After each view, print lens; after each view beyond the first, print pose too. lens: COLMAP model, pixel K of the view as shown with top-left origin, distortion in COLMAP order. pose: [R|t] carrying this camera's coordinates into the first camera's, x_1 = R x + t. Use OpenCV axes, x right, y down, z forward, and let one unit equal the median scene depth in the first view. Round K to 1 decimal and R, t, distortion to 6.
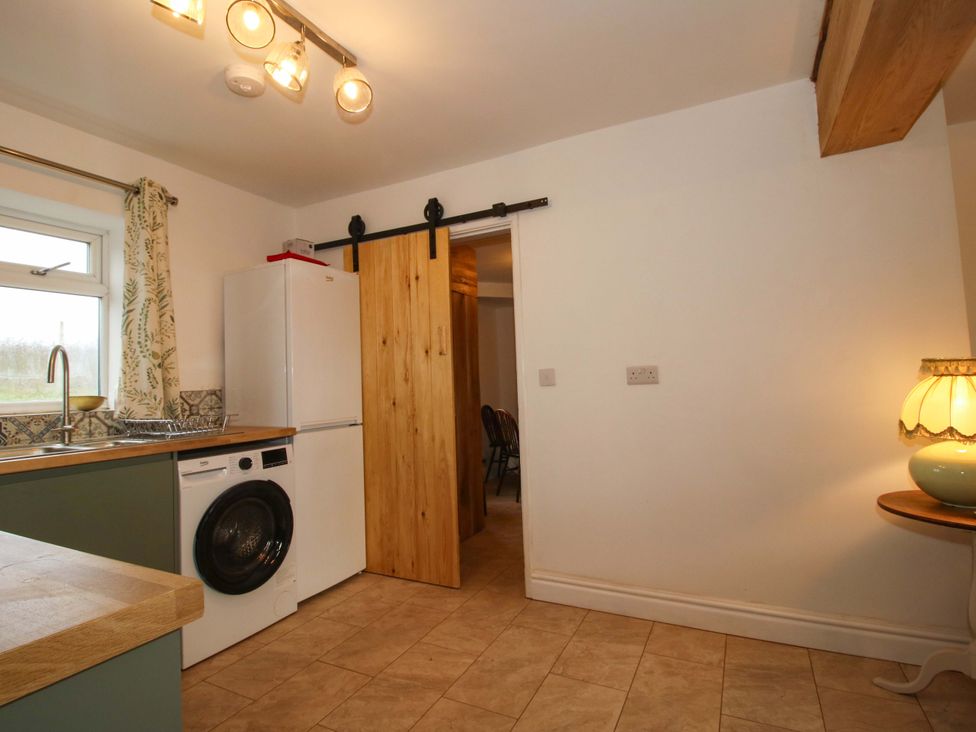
lens RADIAL K [[508.8, 0, 483.7], [0, 508.8, 358.0], [0, 0, 1]] dist [-0.002025, -0.010076]
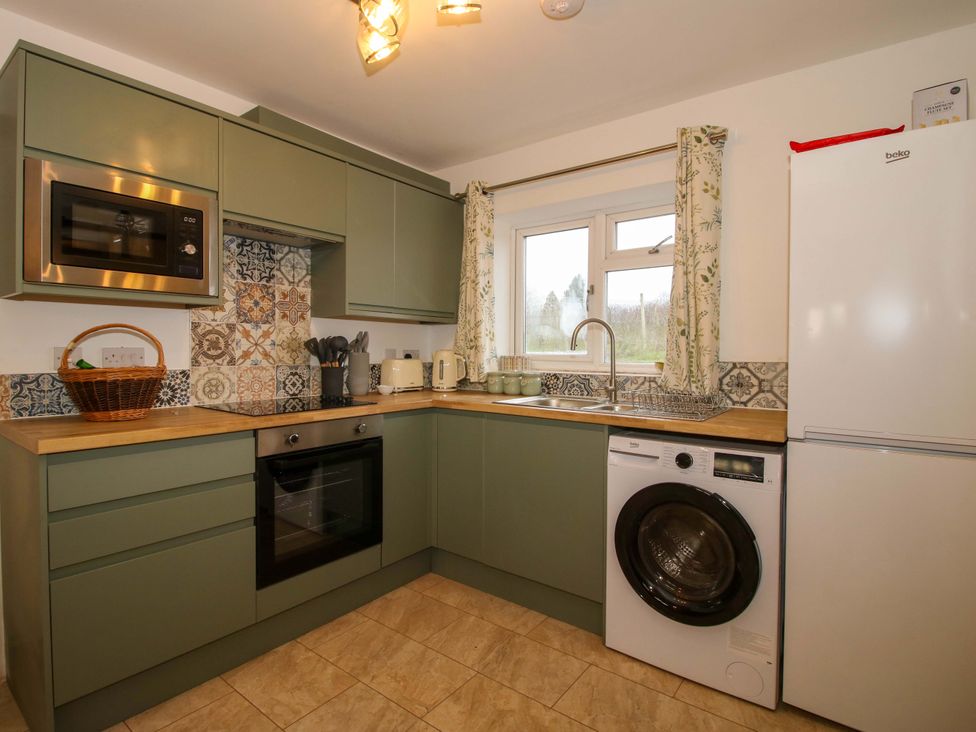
lens RADIAL K [[508.8, 0, 478.9], [0, 508.8, 358.3], [0, 0, 1]] dist [-0.002025, -0.010076]
pose [[-0.189848, 0.050605, -0.980508, 0.324318], [0.048687, 0.997927, 0.042077, 0.004099], [0.980606, -0.039750, -0.191918, 0.799876]]
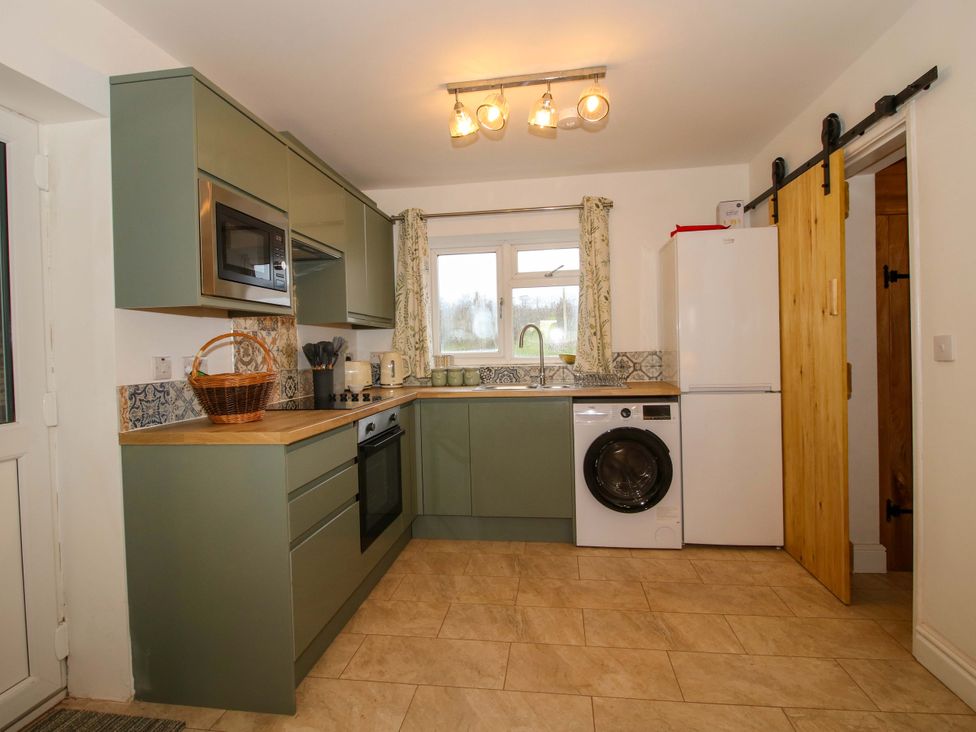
lens RADIAL K [[533.9, 0, 479.1], [0, 533.9, 358.1], [0, 0, 1]] dist [0.000617, -0.008617]
pose [[0.323056, 0.042337, -0.945432, 0.615180], [0.061143, 0.995978, 0.065493, -0.032831], [0.944403, -0.078964, 0.319168, 0.236215]]
